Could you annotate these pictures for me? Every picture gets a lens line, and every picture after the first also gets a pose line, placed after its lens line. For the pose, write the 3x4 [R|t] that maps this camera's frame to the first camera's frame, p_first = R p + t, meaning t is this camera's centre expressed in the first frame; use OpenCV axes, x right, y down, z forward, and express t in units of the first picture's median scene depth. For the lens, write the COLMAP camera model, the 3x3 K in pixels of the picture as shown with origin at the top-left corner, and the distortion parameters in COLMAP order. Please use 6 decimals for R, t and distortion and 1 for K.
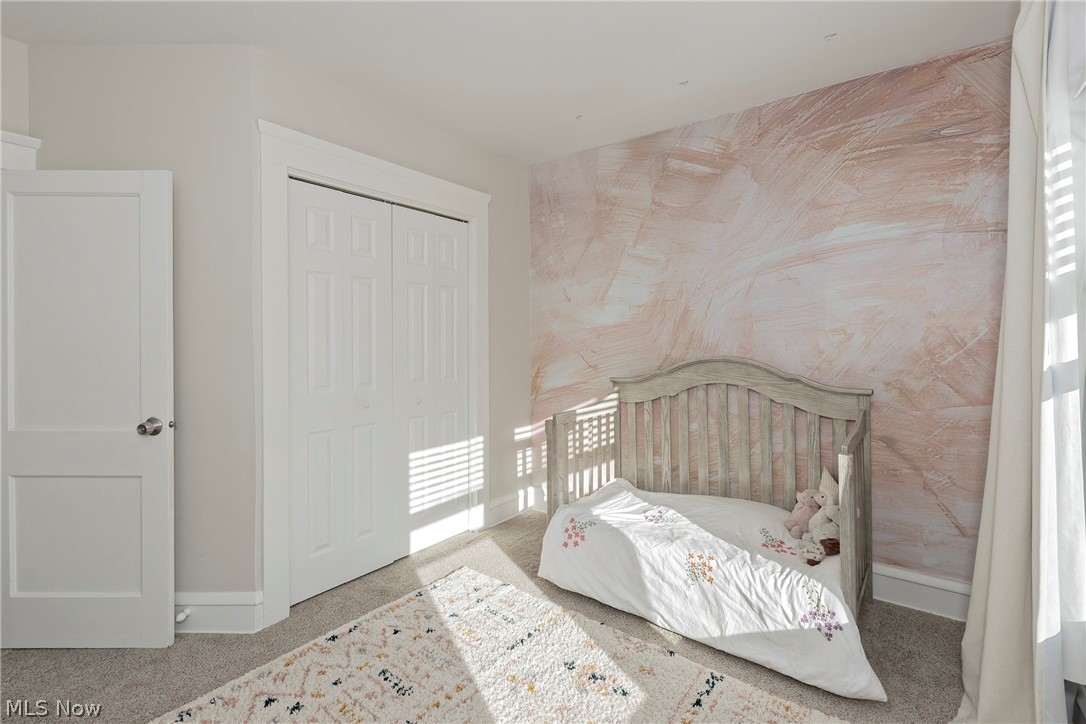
lens RADIAL K [[505.7, 0, 540.2], [0, 505.7, 338.4], [0, 0, 1]] dist [-0.000683, -0.000144]
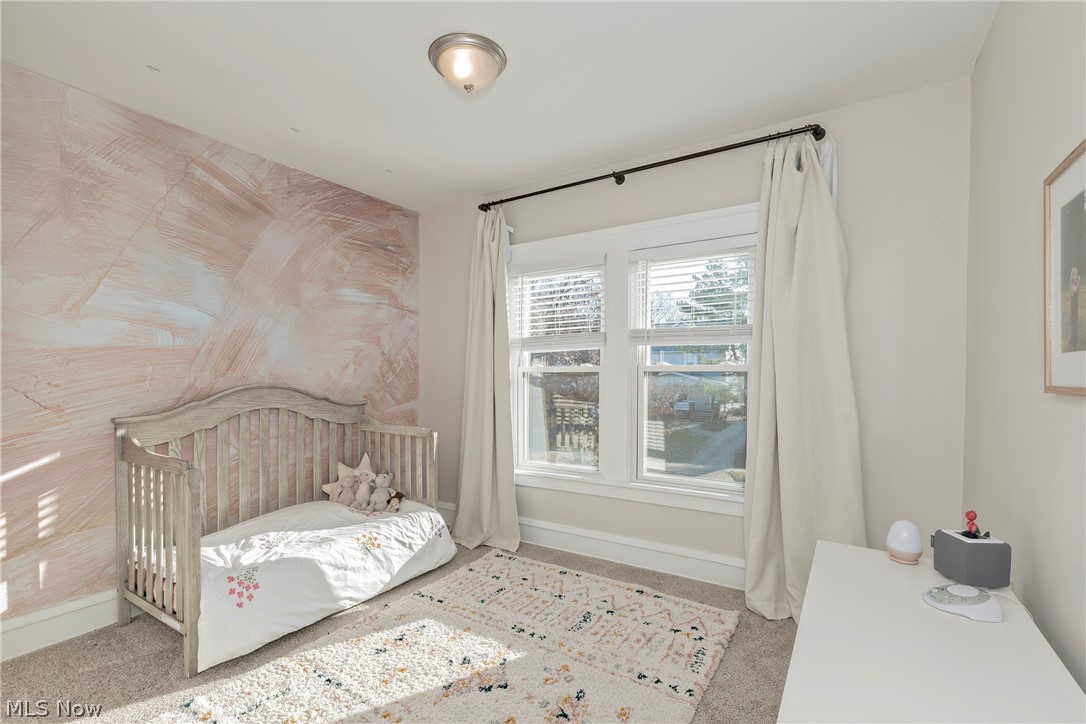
lens RADIAL K [[501.0, 0, 543.1], [0, 501.0, 383.5], [0, 0, 1]] dist [0.000984, 0.000124]
pose [[-0.107435, -0.022000, 0.993969, -0.889421], [0.004089, 0.999737, 0.022569, 0.016862], [-0.994204, 0.006489, -0.107316, 0.614425]]
